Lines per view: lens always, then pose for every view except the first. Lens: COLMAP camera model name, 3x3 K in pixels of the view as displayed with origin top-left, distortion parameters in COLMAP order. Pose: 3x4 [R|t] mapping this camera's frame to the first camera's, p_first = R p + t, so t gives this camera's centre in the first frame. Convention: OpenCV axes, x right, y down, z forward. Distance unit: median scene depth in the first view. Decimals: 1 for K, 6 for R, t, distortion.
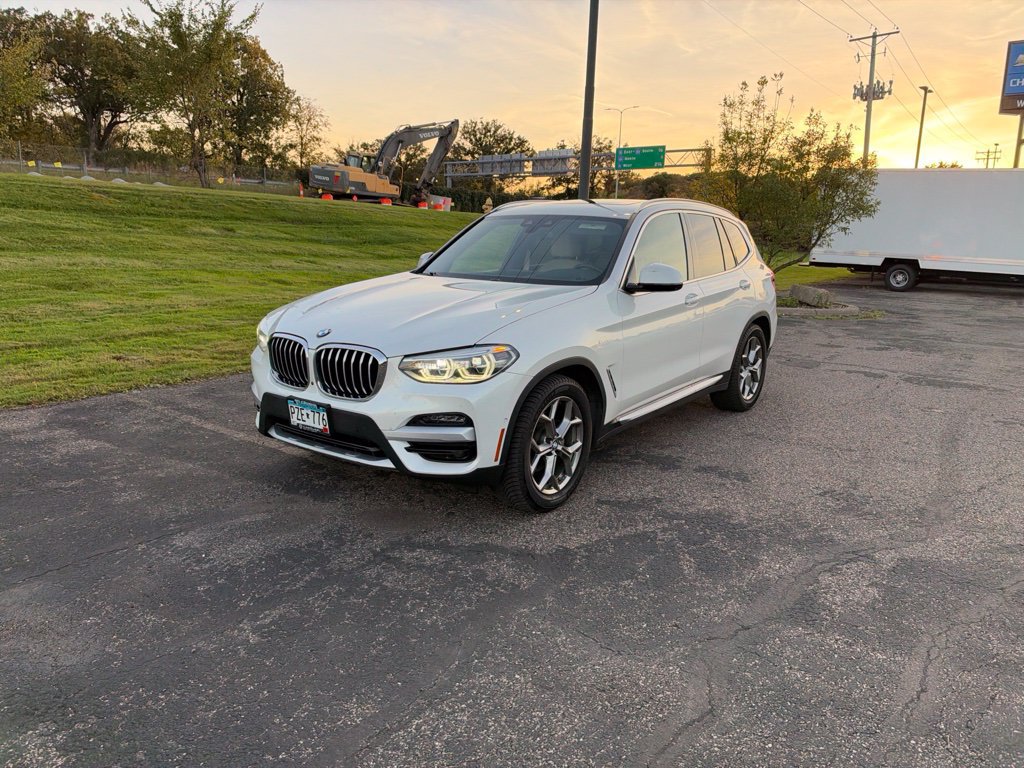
lens RADIAL K [[734.3, 0, 515.3], [0, 734.3, 390.0], [0, 0, 1]] dist [0.005942, -0.016652]
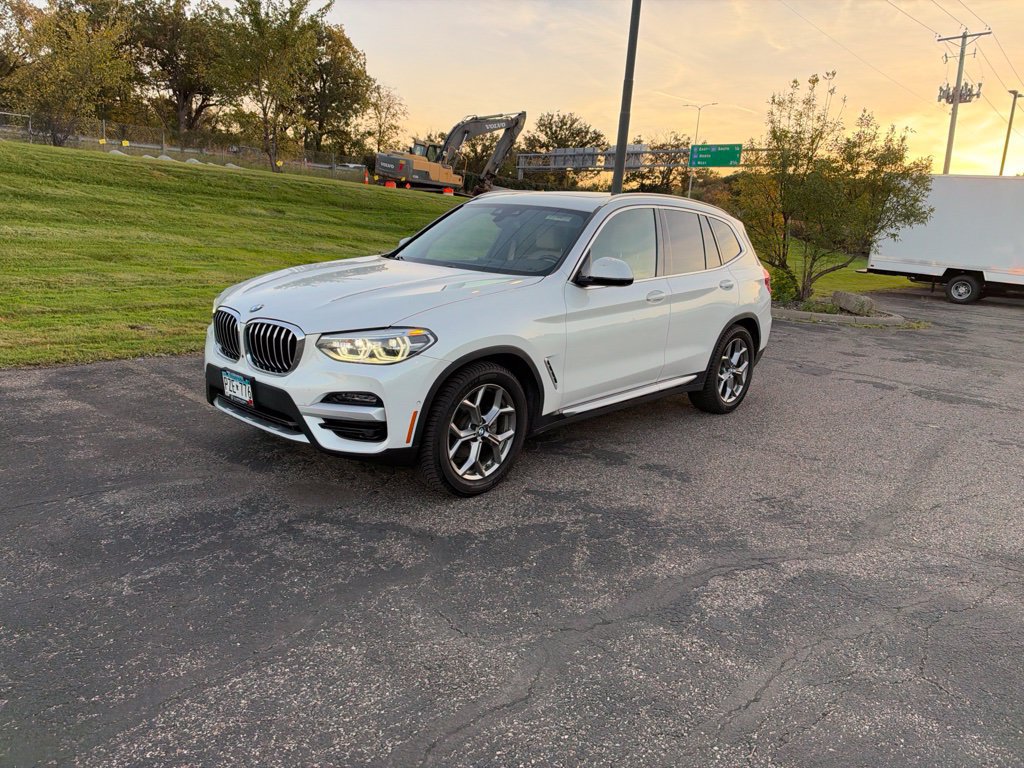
lens RADIAL K [[734.7, 0, 514.7], [0, 734.7, 385.2], [0, 0, 1]] dist [0.006756, -0.018520]
pose [[0.994527, 0.059312, -0.086012, 0.074050], [-0.059088, 0.998239, 0.005148, 0.001373], [0.086166, -0.000038, 0.996281, -0.000573]]
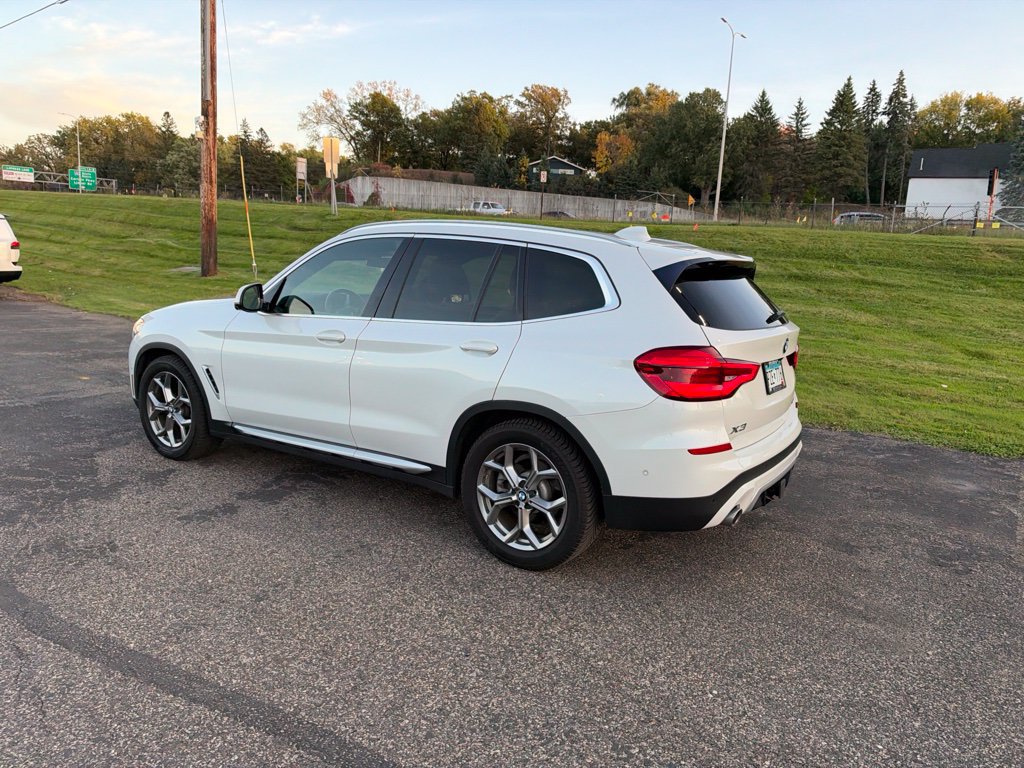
lens RADIAL K [[735.0, 0, 514.3], [0, 735.0, 378.9], [0, 0, 1]] dist [-0.000657, -0.012320]
pose [[0.072723, 0.148663, -0.986210, 0.561131], [-0.257746, 0.958039, 0.125411, -0.121767], [0.963472, 0.245072, 0.107989, 0.582227]]
